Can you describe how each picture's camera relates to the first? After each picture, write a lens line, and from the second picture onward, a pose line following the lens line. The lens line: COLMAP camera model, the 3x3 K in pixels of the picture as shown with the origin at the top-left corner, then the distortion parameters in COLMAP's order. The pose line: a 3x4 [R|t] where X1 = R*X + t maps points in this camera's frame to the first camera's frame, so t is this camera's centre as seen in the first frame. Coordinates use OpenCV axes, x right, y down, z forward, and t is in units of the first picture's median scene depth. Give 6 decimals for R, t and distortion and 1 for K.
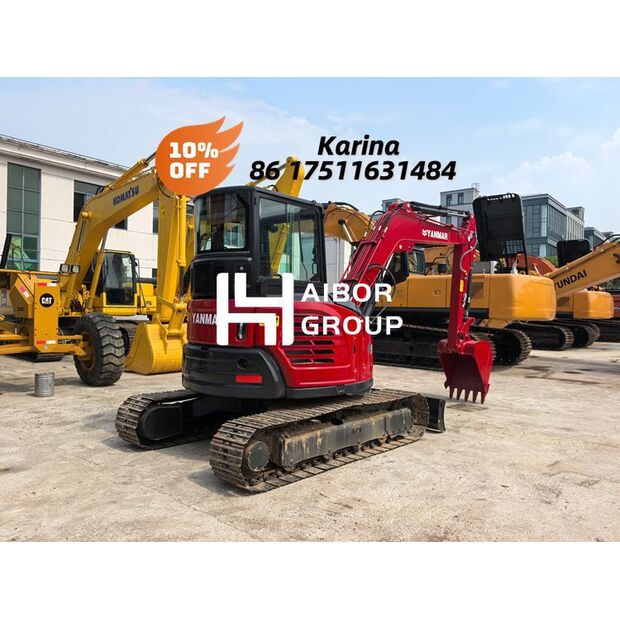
lens RADIAL K [[498.9, 0, 310.0], [0, 498.9, 310.0], [0, 0, 1]] dist [0.037165, -0.054162]
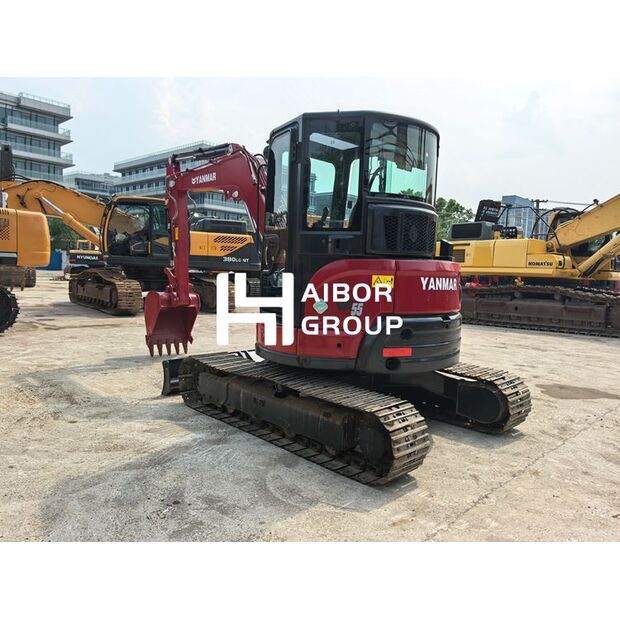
lens RADIAL K [[498.9, 0, 310.0], [0, 498.9, 310.0], [0, 0, 1]] dist [0.037165, -0.054162]
pose [[0.047044, -0.097052, 0.994167, -0.709631], [-0.033291, 0.994564, 0.098666, -0.009870], [-0.998338, -0.037739, 0.043557, 0.782083]]
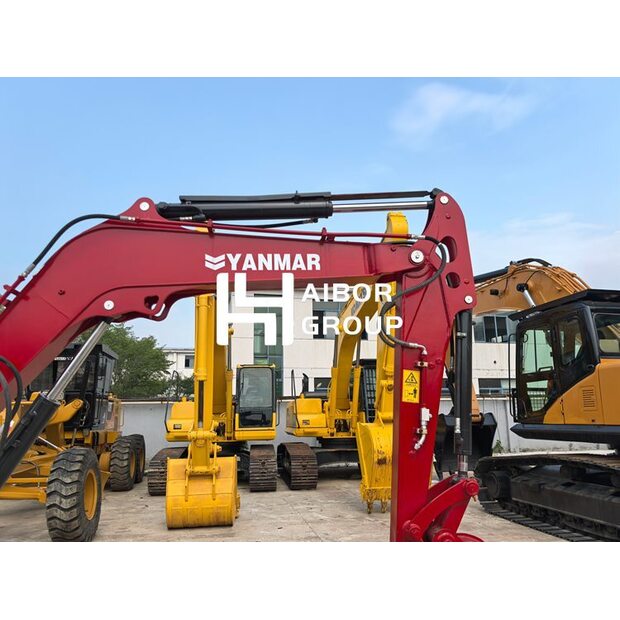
lens RADIAL K [[498.9, 0, 310.0], [0, 498.9, 310.0], [0, 0, 1]] dist [0.037165, -0.054162]
pose [[0.783431, -0.159537, -0.600652, 0.510374], [0.028911, 0.974799, -0.221205, -0.027597], [0.620805, 0.155934, 0.768300, 0.737758]]
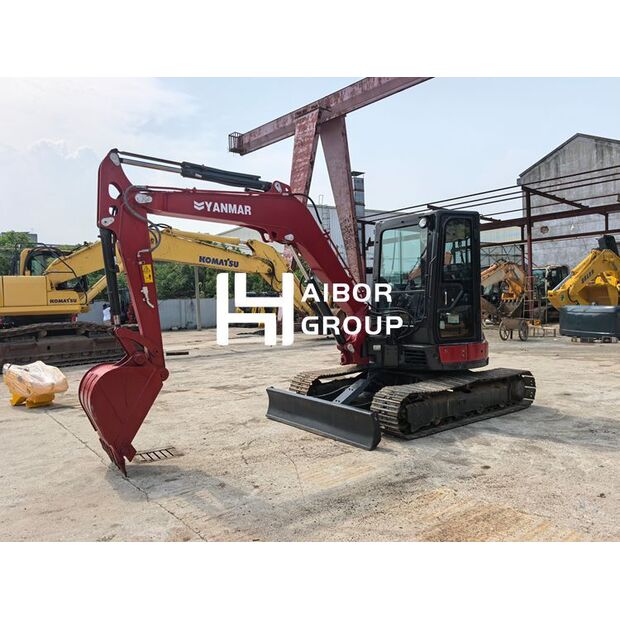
lens RADIAL K [[498.9, 0, 310.0], [0, 498.9, 310.0], [0, 0, 1]] dist [0.037165, -0.054162]
pose [[-0.985340, 0.012979, 0.170109, -0.017029], [0.017113, 0.999592, 0.022856, -0.017901], [-0.169743, 0.025432, -0.985160, 1.744824]]
